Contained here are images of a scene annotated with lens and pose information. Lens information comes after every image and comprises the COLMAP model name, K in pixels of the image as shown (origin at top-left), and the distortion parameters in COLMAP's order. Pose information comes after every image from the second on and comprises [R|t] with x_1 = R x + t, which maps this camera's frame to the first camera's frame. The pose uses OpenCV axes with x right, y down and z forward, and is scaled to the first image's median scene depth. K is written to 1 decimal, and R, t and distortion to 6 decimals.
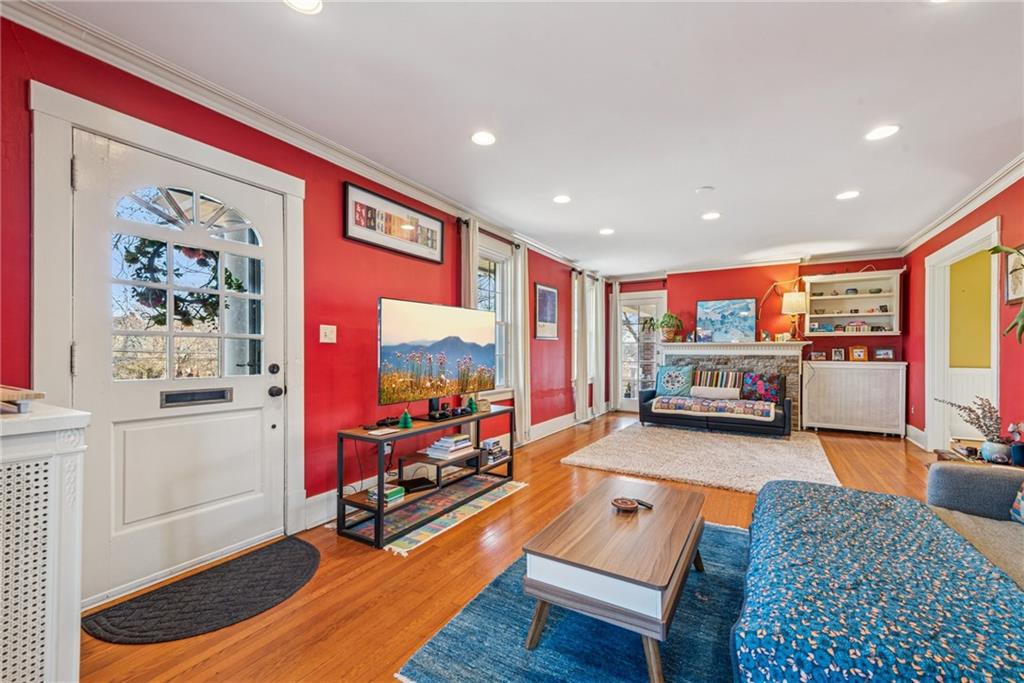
lens RADIAL K [[414.7, 0, 513.6], [0, 414.7, 356.1], [0, 0, 1]] dist [0.013837, -0.001440]
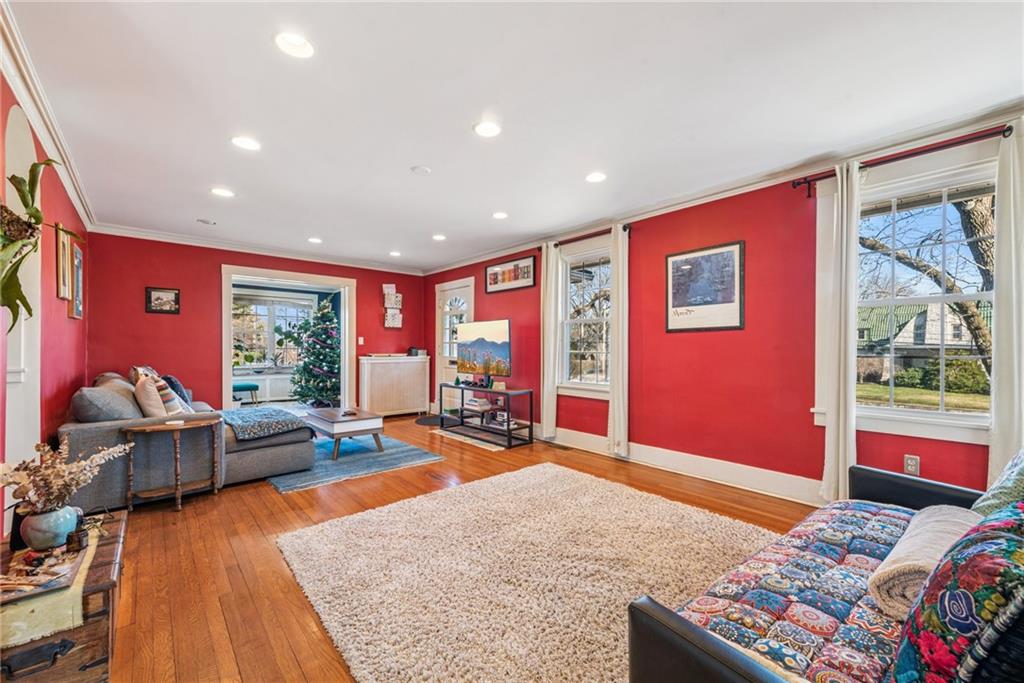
lens RADIAL K [[414.7, 0, 533.4], [0, 414.7, 354.5], [0, 0, 1]] dist [0.013837, -0.001440]
pose [[-0.289495, 0.013918, -0.957078, 0.739522], [-0.019145, 0.999610, 0.020328, -0.010568], [0.956988, 0.024208, -0.289115, 0.882792]]
